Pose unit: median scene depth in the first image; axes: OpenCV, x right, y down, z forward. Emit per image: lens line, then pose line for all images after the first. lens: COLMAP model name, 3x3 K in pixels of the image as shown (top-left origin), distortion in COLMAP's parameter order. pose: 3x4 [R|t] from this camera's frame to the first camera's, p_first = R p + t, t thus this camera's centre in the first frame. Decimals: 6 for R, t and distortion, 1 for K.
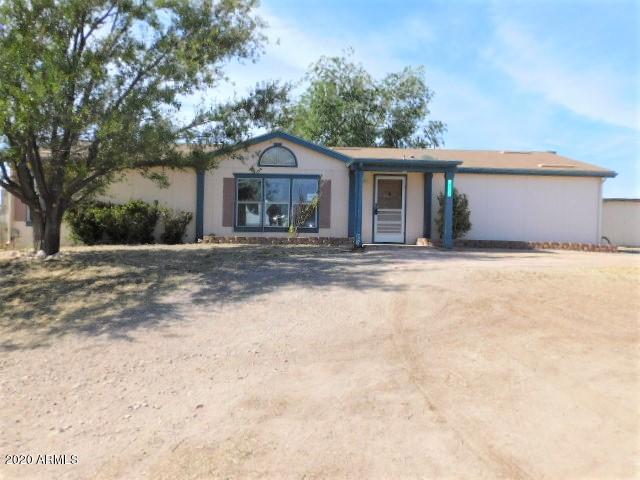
lens RADIAL K [[452.6, 0, 323.6], [0, 452.6, 238.6], [0, 0, 1]] dist [-0.008097, -0.004078]
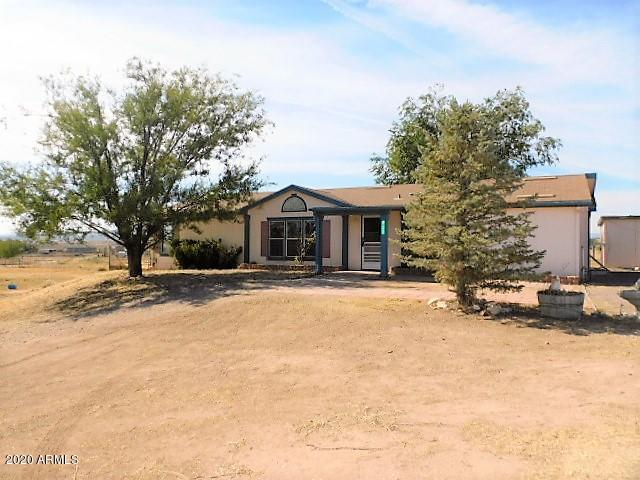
lens RADIAL K [[452.6, 0, 323.6], [0, 452.6, 238.6], [0, 0, 1]] dist [-0.008097, -0.004078]
pose [[0.871753, -0.017820, -0.489621, 0.627631], [0.002772, 0.999502, -0.031442, -0.037349], [0.489938, 0.026052, 0.871368, -0.116854]]
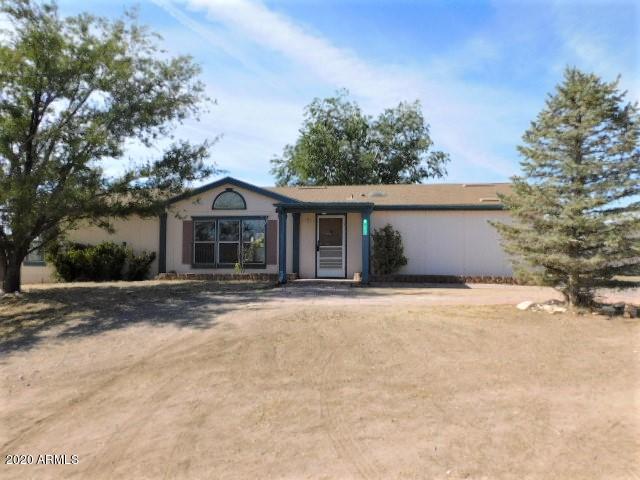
lens RADIAL K [[452.6, 0, 323.6], [0, 452.6, 238.6], [0, 0, 1]] dist [-0.008097, -0.004078]
pose [[0.989489, -0.019427, -0.143301, 0.285330], [0.011214, 0.998259, -0.057900, -0.020825], [0.144176, 0.055684, 0.987984, -0.057866]]
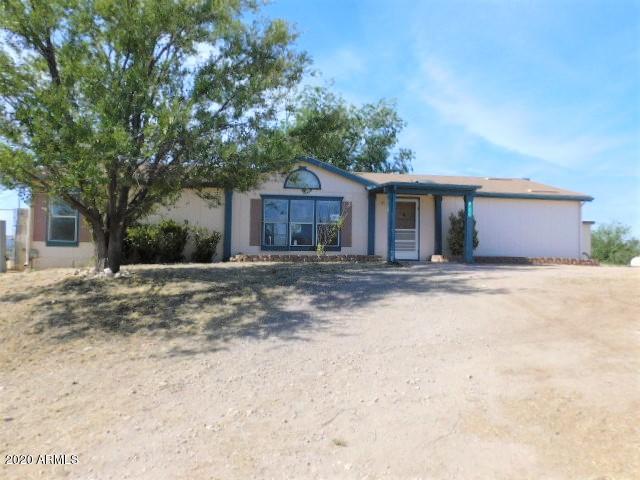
lens RADIAL K [[452.6, 0, 323.6], [0, 452.6, 238.6], [0, 0, 1]] dist [-0.008097, -0.004078]
pose [[0.989720, -0.003641, 0.142973, -0.205348], [0.011237, 0.998565, -0.052354, 0.012994], [-0.142578, 0.053422, 0.988341, -0.044527]]
